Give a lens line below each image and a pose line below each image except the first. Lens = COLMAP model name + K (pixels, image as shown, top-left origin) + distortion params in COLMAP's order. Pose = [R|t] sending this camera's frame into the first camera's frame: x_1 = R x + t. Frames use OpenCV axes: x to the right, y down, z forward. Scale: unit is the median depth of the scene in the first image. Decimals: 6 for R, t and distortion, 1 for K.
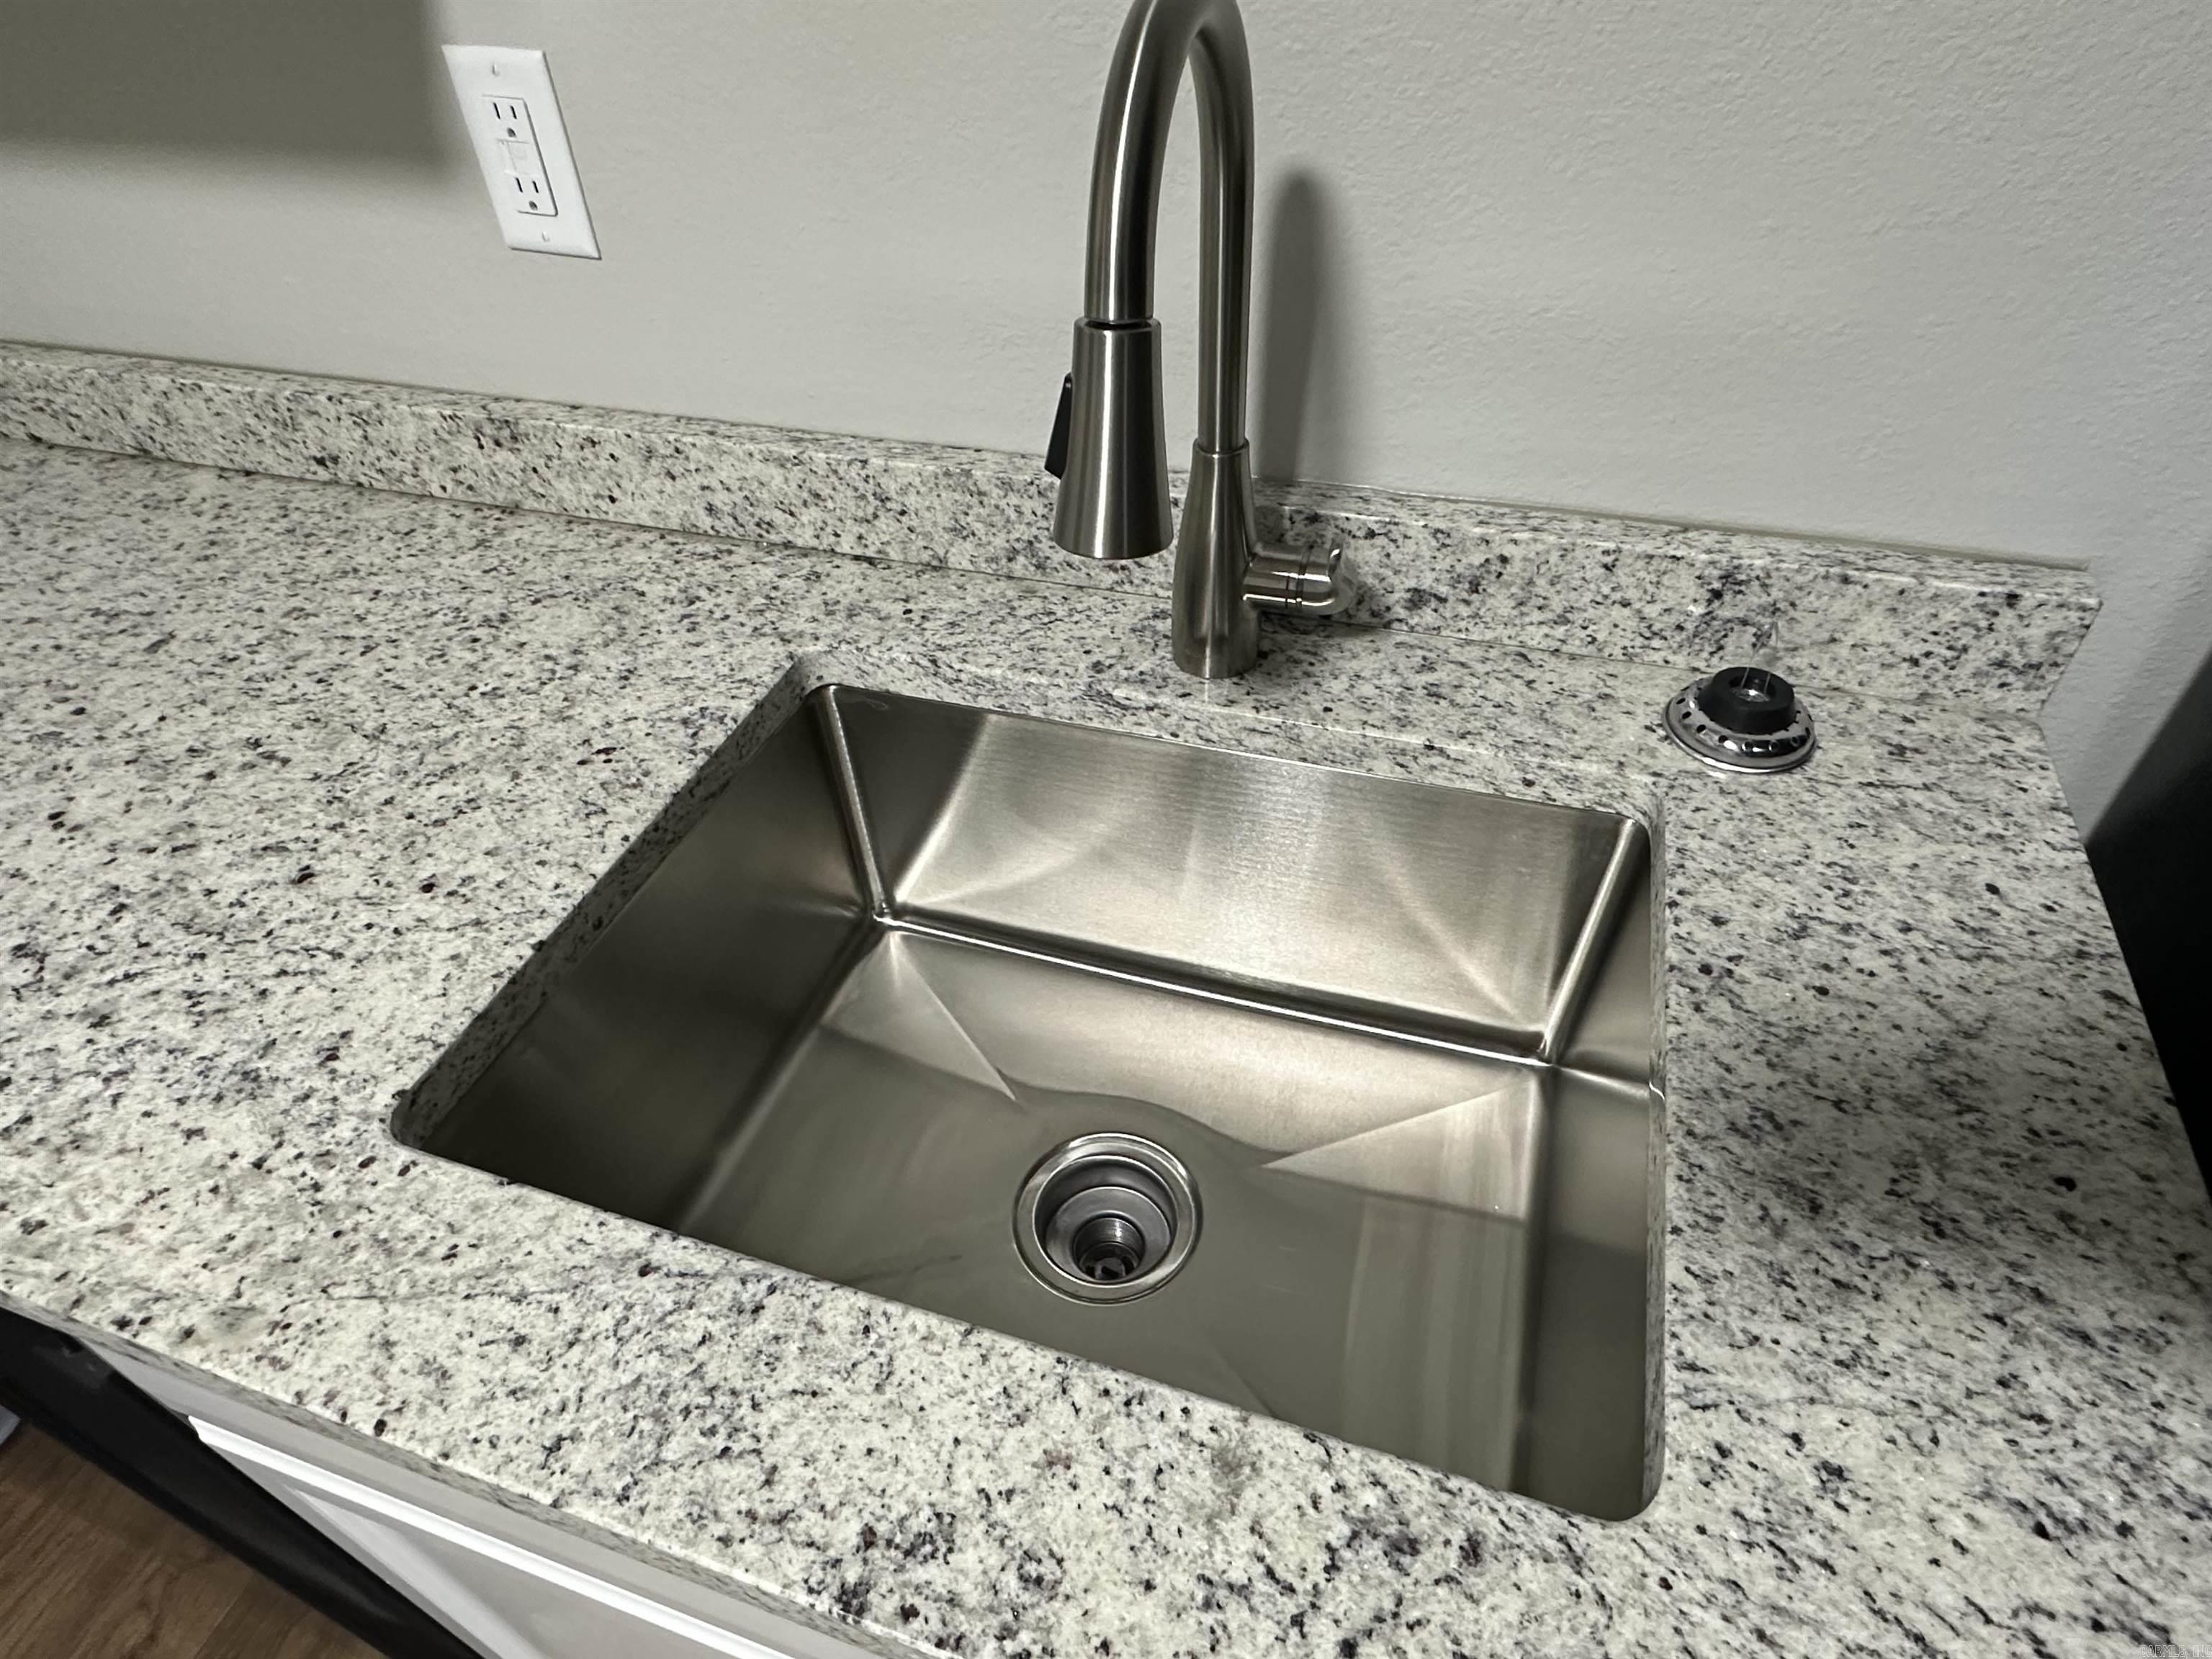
lens RADIAL K [[1215.7, 0, 1096.8], [0, 1215.7, 835.5], [0, 0, 1]] dist [-0.004199, -0.000038]
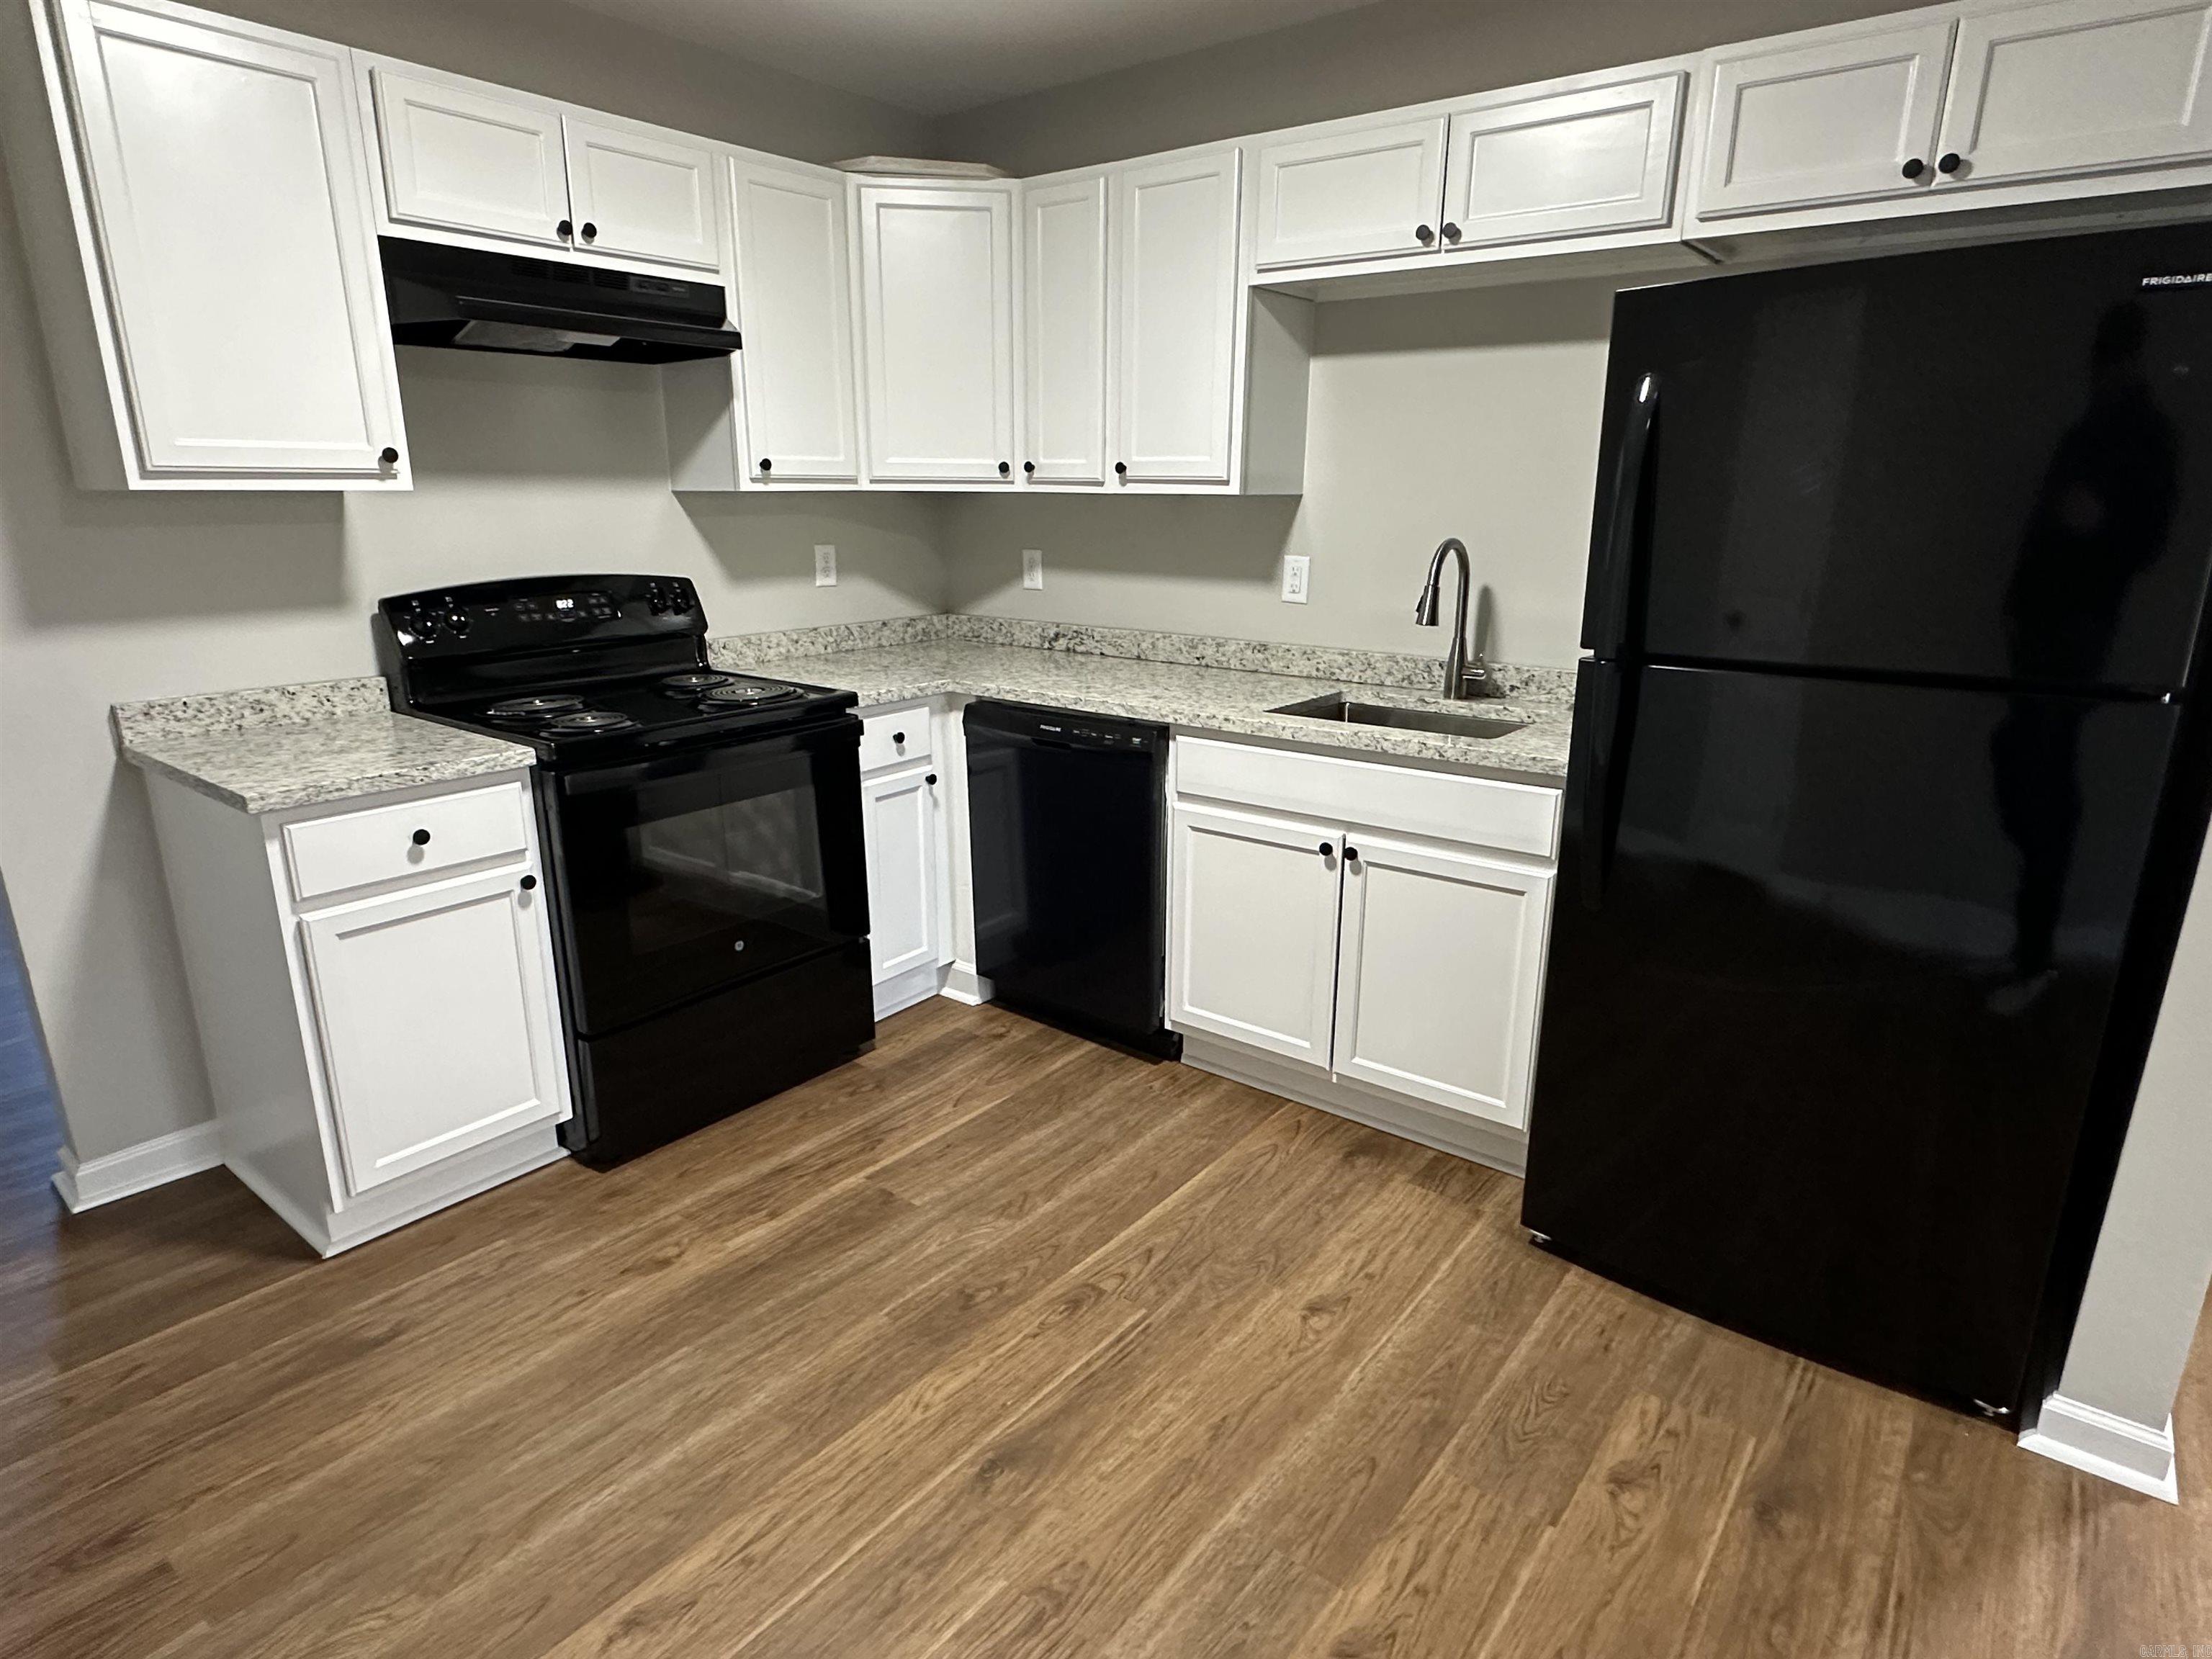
lens RADIAL K [[1215.7, 0, 1094.9], [0, 1215.7, 831.2], [0, 0, 1]] dist [-0.004199, -0.000038]
pose [[0.940204, 0.131751, -0.314097, 0.256490], [-0.255518, 0.882590, -0.394646, 1.783003], [0.225224, 0.451306, 0.863480, -2.074305]]
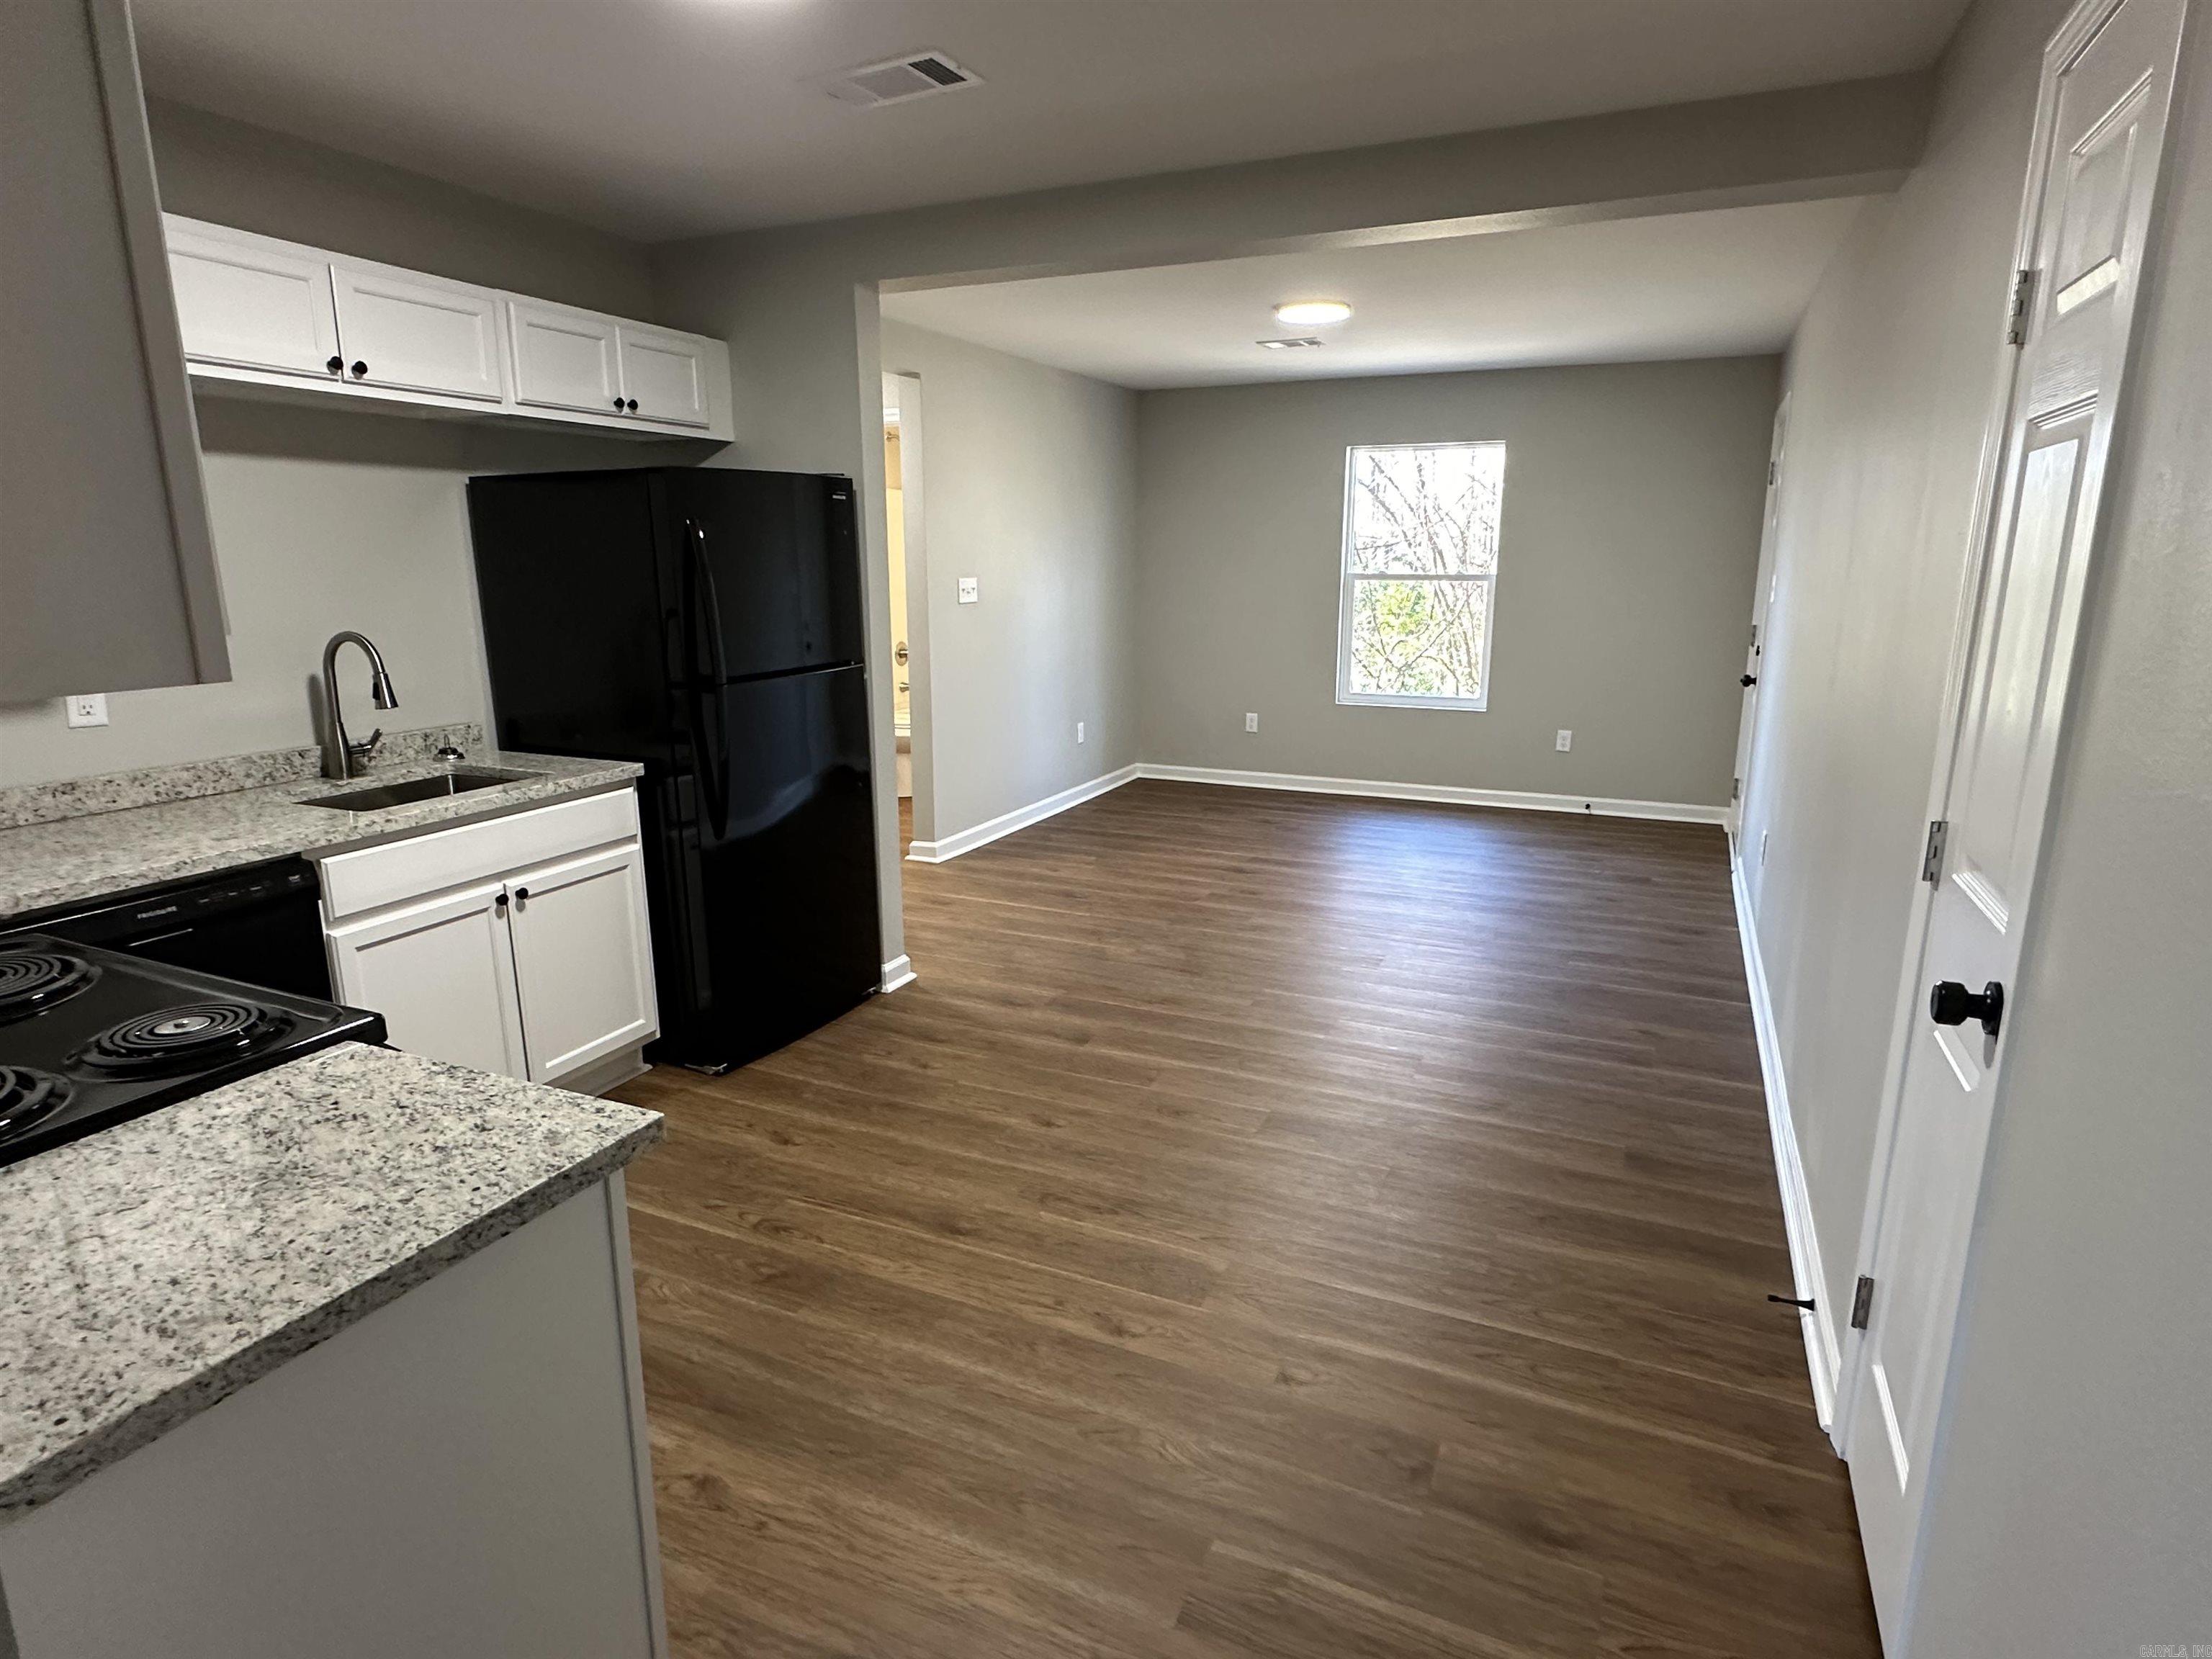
lens RADIAL K [[1215.7, 0, 1104.2], [0, 1215.7, 822.3], [0, 0, 1]] dist [-0.004199, -0.000038]
pose [[0.100930, -0.175234, 0.979340, -3.244579], [0.663545, 0.745310, 0.064975, 1.235737], [-0.741297, 0.643278, 0.191499, -1.387861]]
